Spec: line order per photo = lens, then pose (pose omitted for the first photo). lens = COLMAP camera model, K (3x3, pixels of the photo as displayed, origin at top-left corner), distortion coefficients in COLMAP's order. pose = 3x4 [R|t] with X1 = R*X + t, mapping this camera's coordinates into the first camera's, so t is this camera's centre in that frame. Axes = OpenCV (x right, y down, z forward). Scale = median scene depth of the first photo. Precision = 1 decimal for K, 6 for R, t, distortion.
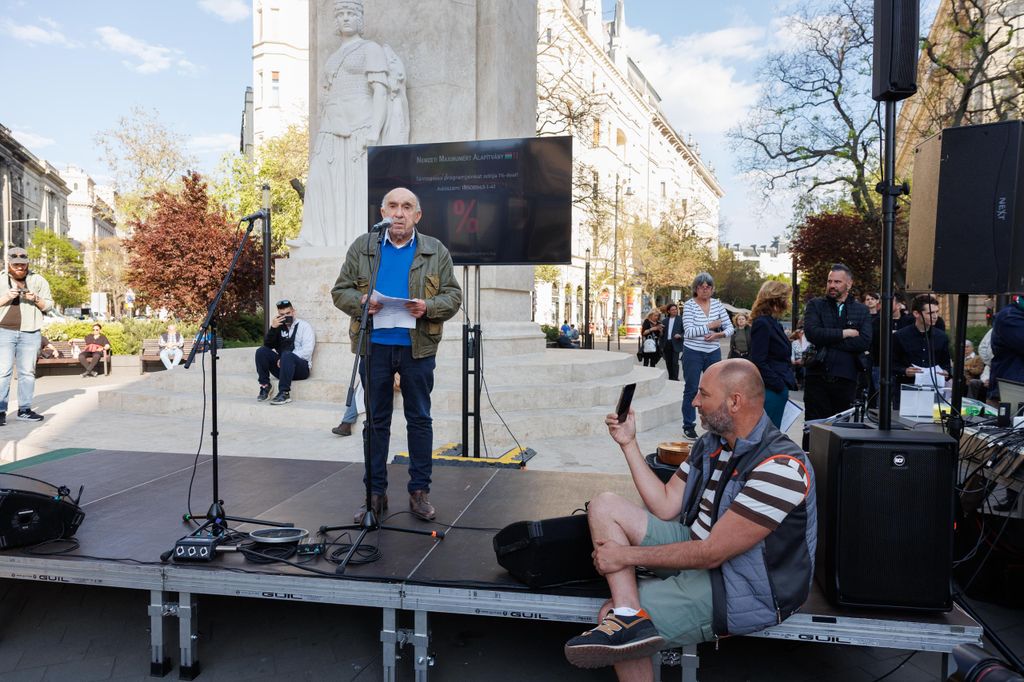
lens RADIAL K [[695.8, 0, 512.0], [0, 695.8, 341.0], [0, 0, 1]] dist [0.003888, 0.003151]
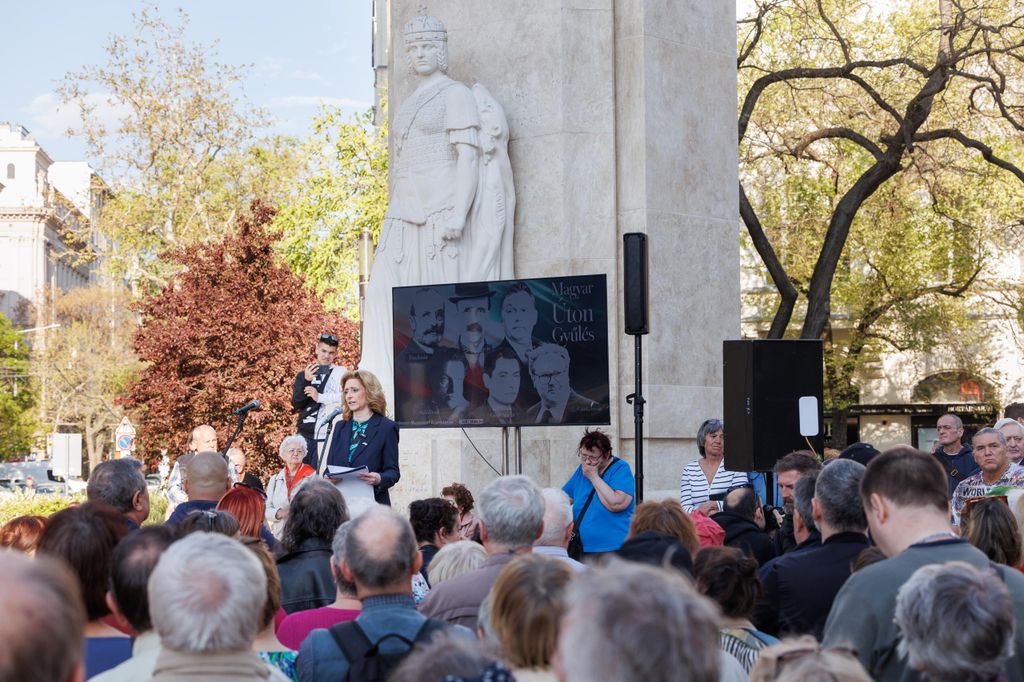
lens RADIAL K [[1941.7, 0, 512.0], [0, 1941.7, 341.0], [0, 0, 1]] dist [0.012467, 0.048364]
pose [[0.954089, -0.037481, -0.297168, 0.097426], [0.007549, 0.994833, -0.101239, 0.003648], [0.299427, 0.094348, 0.949443, -0.183846]]
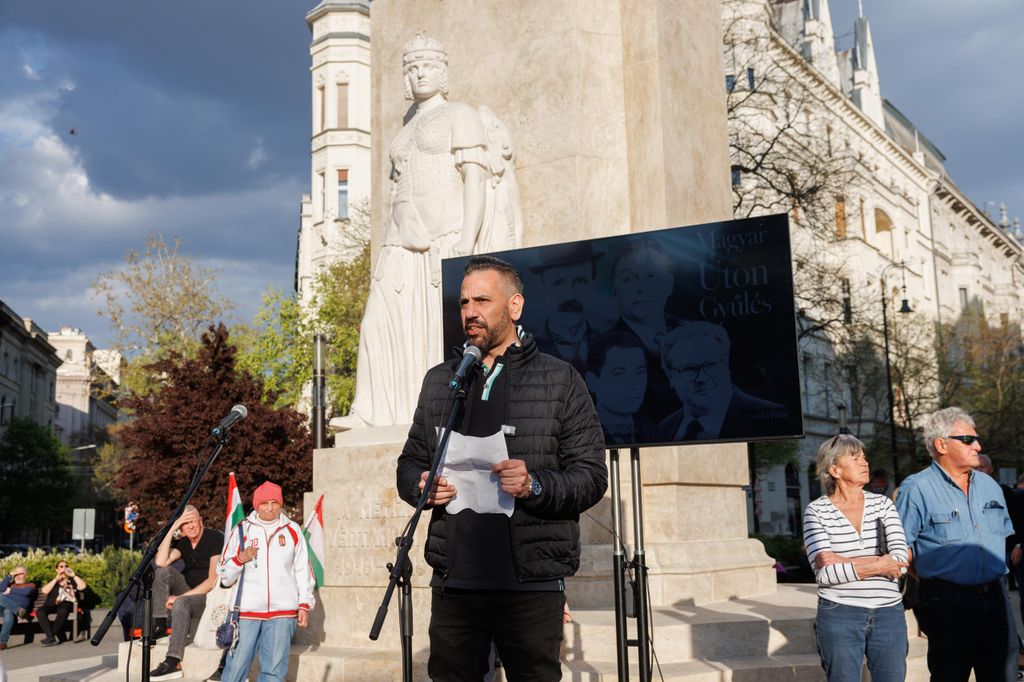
lens RADIAL K [[1125.7, 0, 512.0], [0, 1125.7, 341.0], [0, 0, 1]] dist [-0.001373, 0.003233]
pose [[0.982881, -0.062013, -0.173494, 0.002549], [0.026636, 0.979589, -0.199238, -0.002213], [0.182308, 0.191206, 0.964471, 0.012945]]
